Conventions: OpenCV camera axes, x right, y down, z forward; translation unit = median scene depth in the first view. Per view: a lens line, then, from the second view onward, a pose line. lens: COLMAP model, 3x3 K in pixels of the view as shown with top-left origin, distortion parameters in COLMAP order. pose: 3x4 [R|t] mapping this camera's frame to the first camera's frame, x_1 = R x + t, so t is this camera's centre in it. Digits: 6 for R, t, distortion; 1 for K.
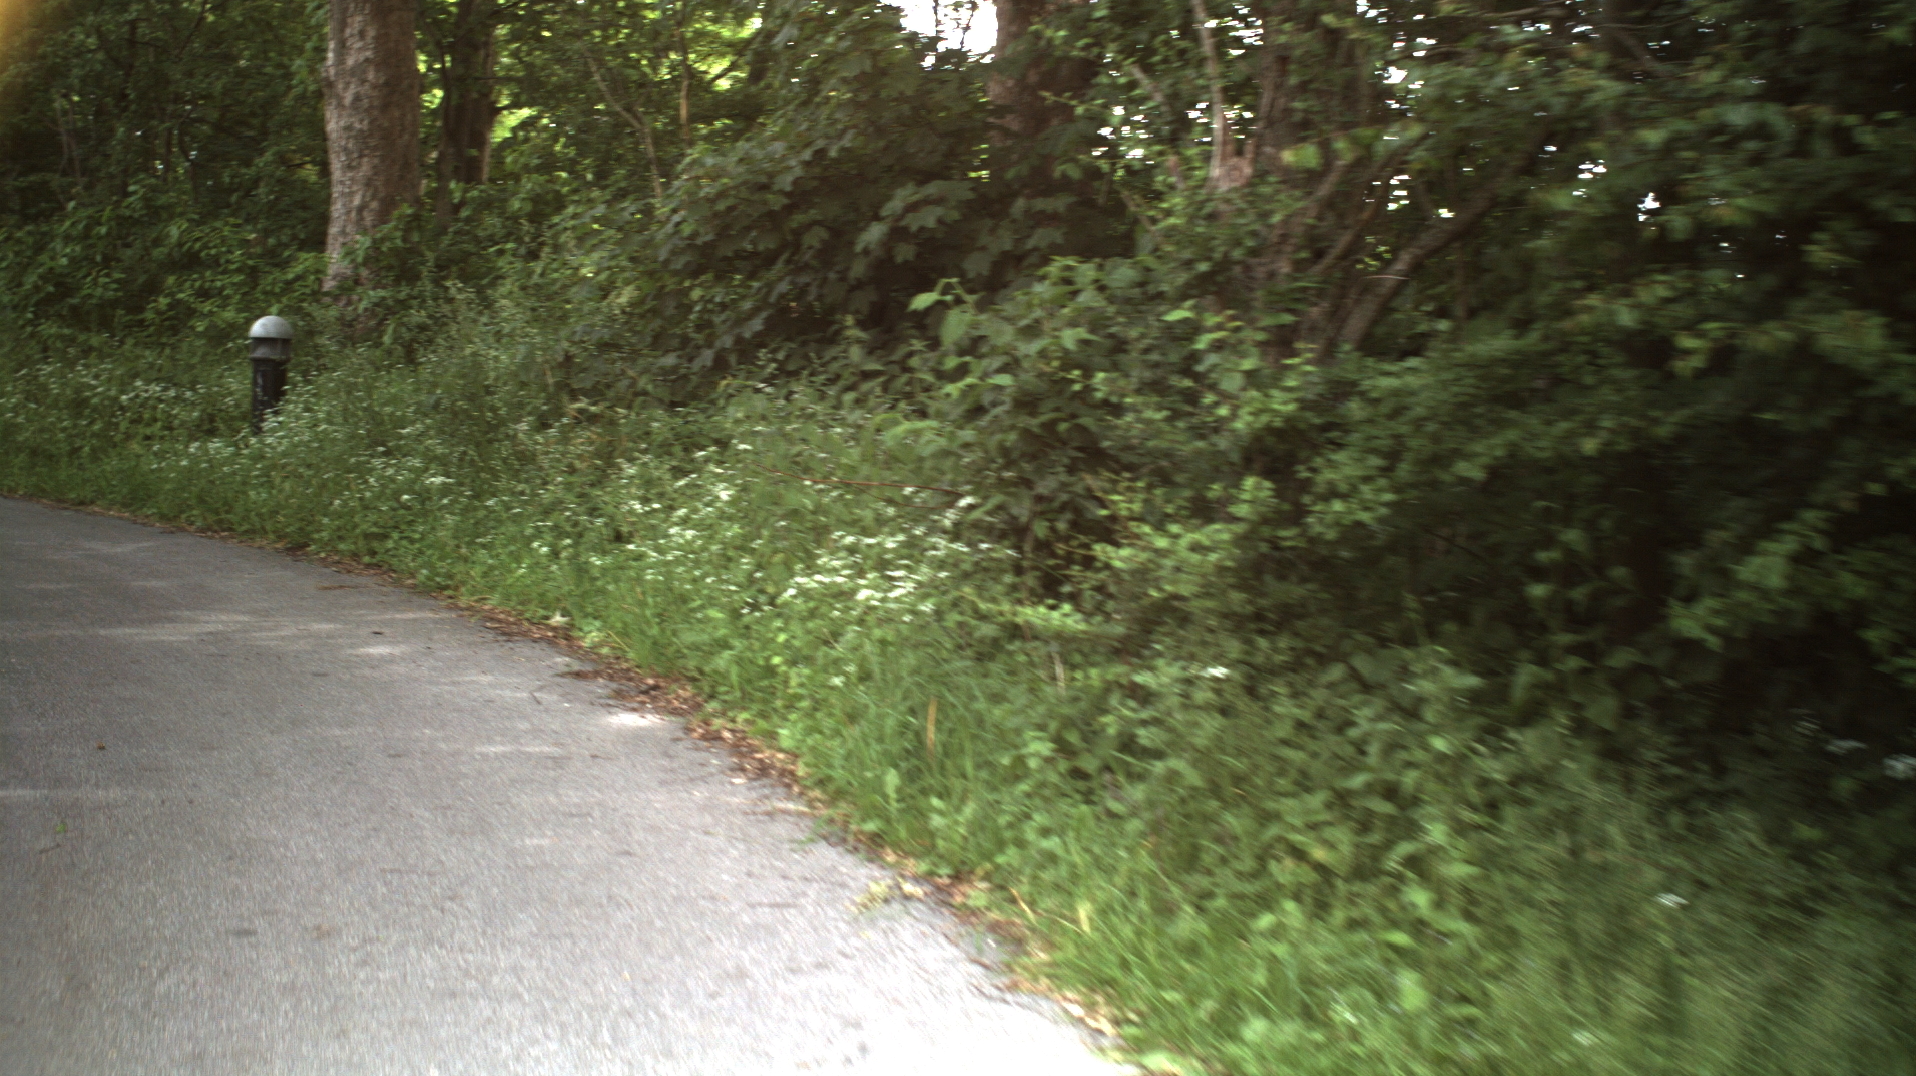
lens RADIAL K [[3187.5, 0, 958.0], [0, 3187.5, 538.0], [0, 0, 1]] dist [-0.317480, 0.455424]
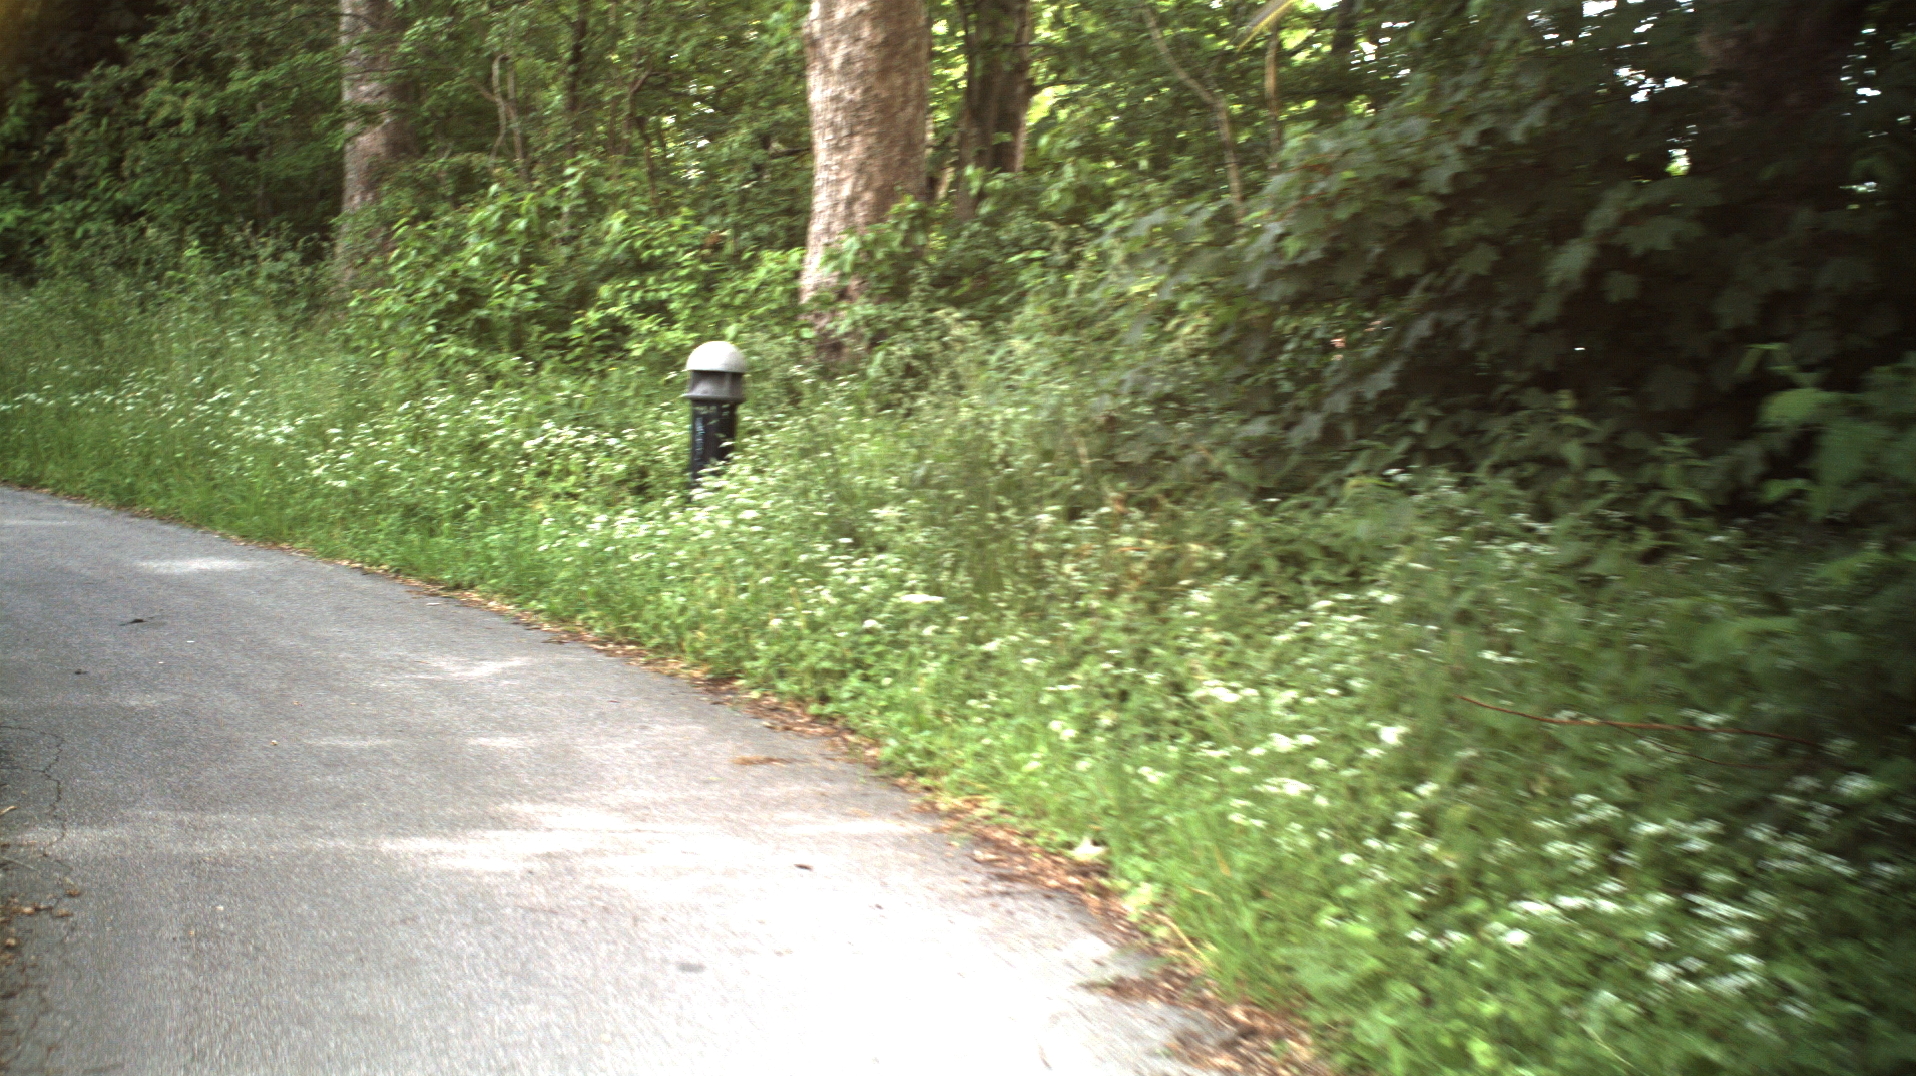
lens RADIAL K [[3187.5, 0, 958.0], [0, 3187.5, 538.0], [0, 0, 1]] dist [-0.317480, 0.455424]
pose [[0.985426, 0.025232, -0.168224, -0.039291], [-0.024960, 0.999681, 0.003733, -0.034215], [0.168264, 0.000520, 0.985742, 0.313822]]
